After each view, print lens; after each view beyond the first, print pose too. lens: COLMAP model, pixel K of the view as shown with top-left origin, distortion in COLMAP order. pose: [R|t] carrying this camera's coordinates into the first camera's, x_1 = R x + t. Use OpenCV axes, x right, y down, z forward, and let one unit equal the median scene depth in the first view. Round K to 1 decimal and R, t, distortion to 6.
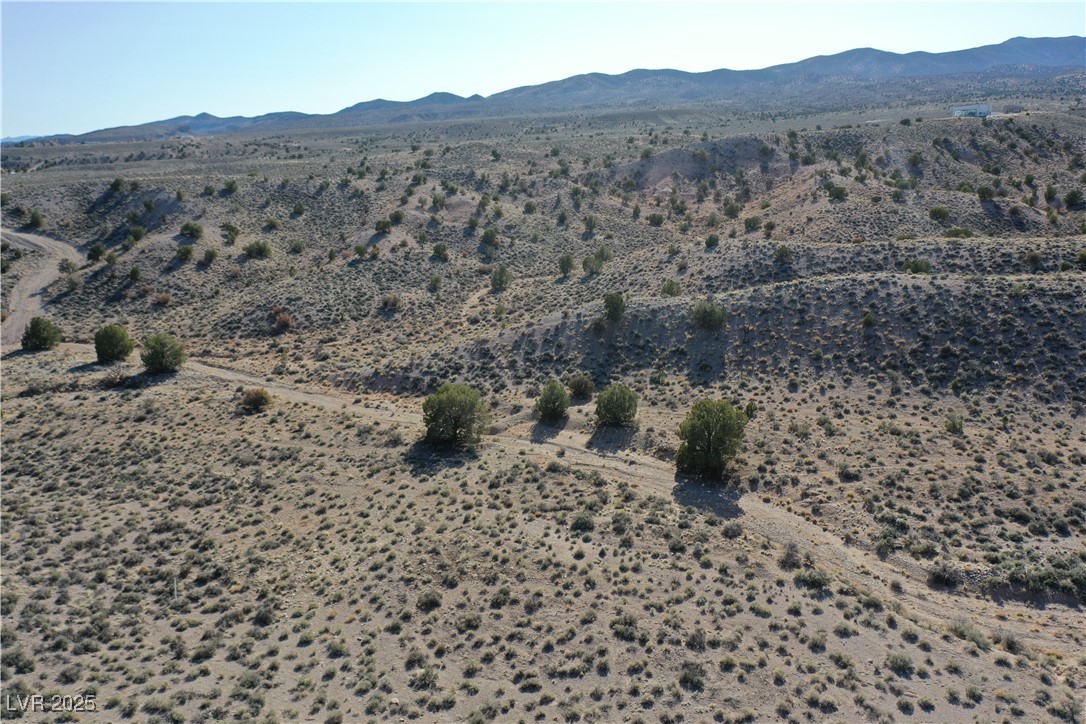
lens RADIAL K [[870.1, 0, 543.0], [0, 870.1, 362.0], [0, 0, 1]] dist [-0.004902, 0.006618]
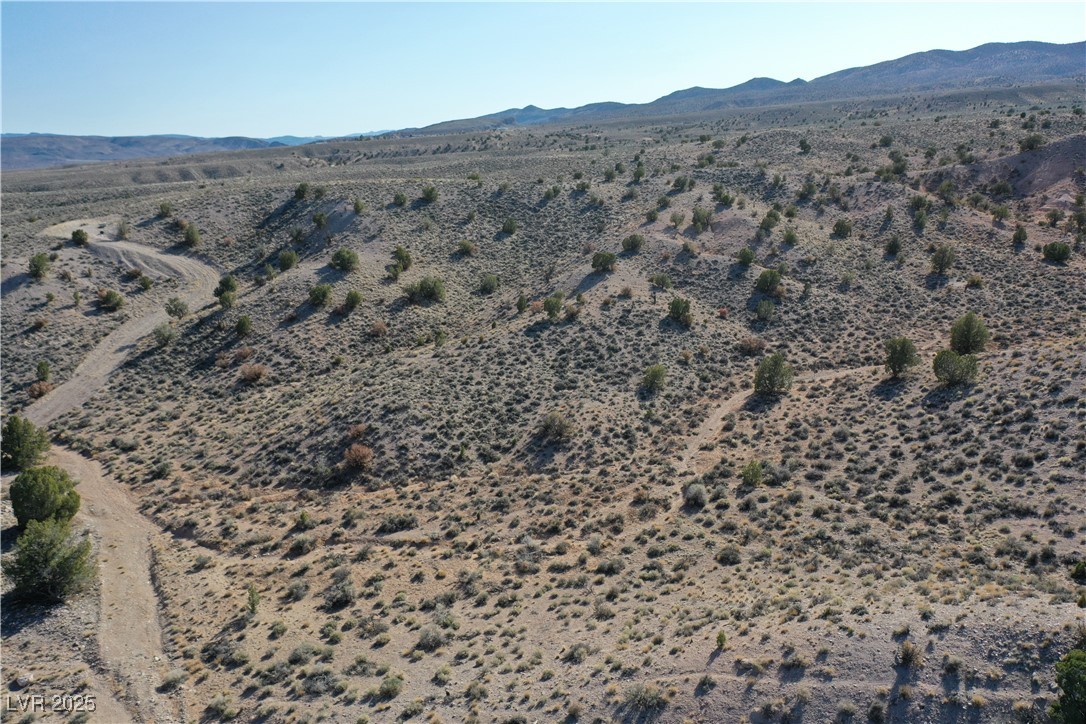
lens RADIAL K [[870.1, 0, 543.0], [0, 870.1, 362.0], [0, 0, 1]] dist [-0.004902, 0.006618]
pose [[0.939955, 0.072540, -0.333499, -0.000862], [-0.068331, 0.997366, 0.024350, -0.081630], [0.334387, -0.000100, 0.942436, 0.317579]]
